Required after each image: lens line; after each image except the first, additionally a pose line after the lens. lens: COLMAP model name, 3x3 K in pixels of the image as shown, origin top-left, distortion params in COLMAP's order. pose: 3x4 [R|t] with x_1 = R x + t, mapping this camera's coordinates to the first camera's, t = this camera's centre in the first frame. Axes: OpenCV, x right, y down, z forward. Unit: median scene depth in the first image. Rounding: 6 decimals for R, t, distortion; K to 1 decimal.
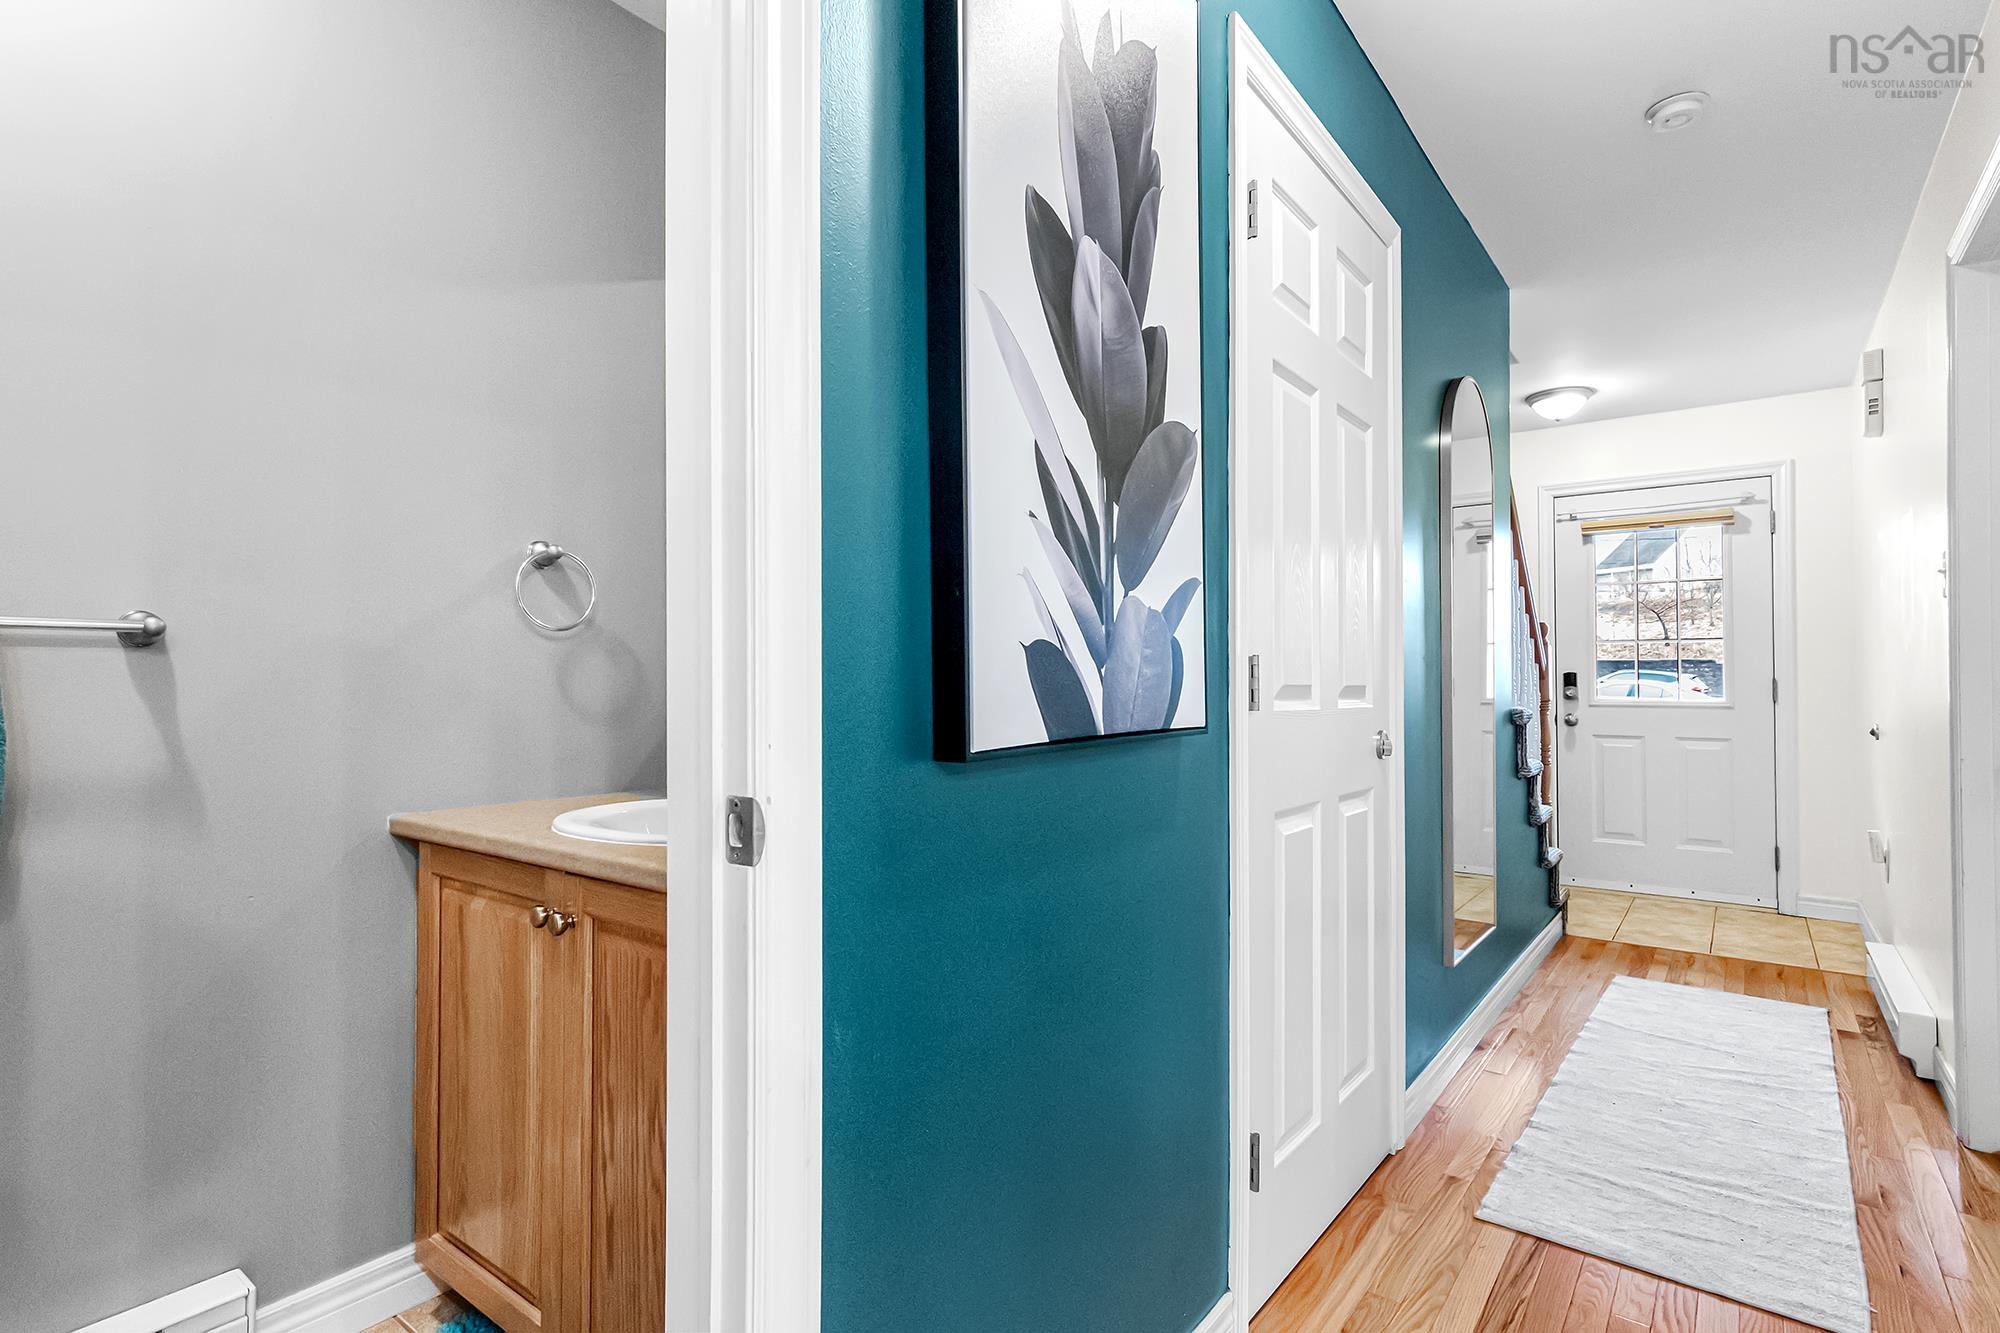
lens RADIAL K [[987.3, 0, 1033.8], [0, 987.3, 669.3], [0, 0, 1]] dist [0.000771, -0.000849]
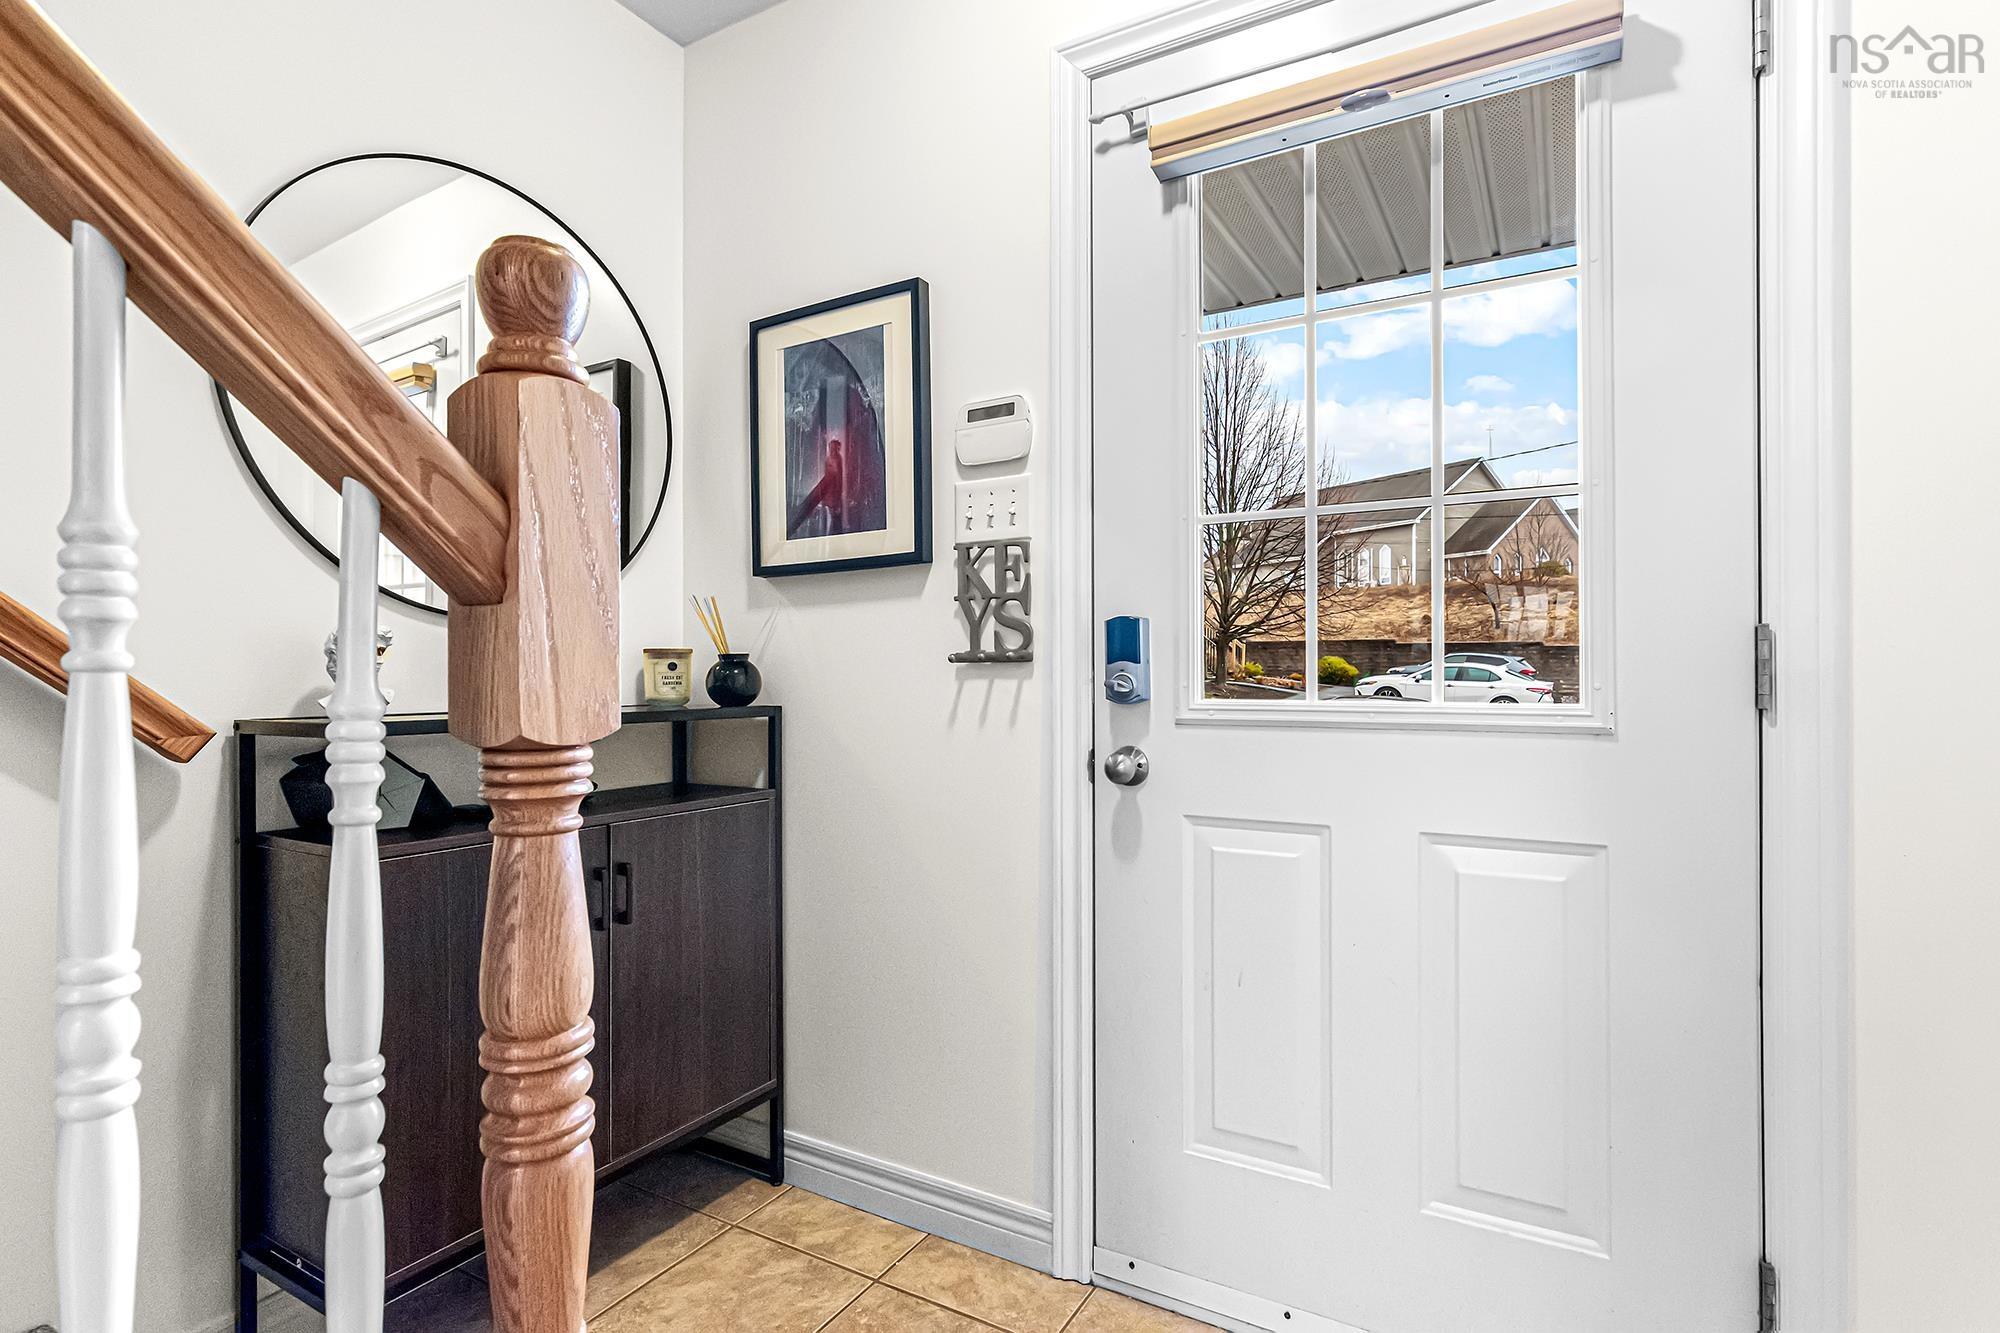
lens RADIAL K [[987.3, 0, 1008.9], [0, 987.3, 675.4], [0, 0, 1]] dist [0.000771, -0.000849]
pose [[0.994040, -0.005353, 0.108887, 0.248068], [0.003102, 0.999778, 0.020838, 0.007975], [-0.108974, -0.020376, 0.993836, 0.361617]]
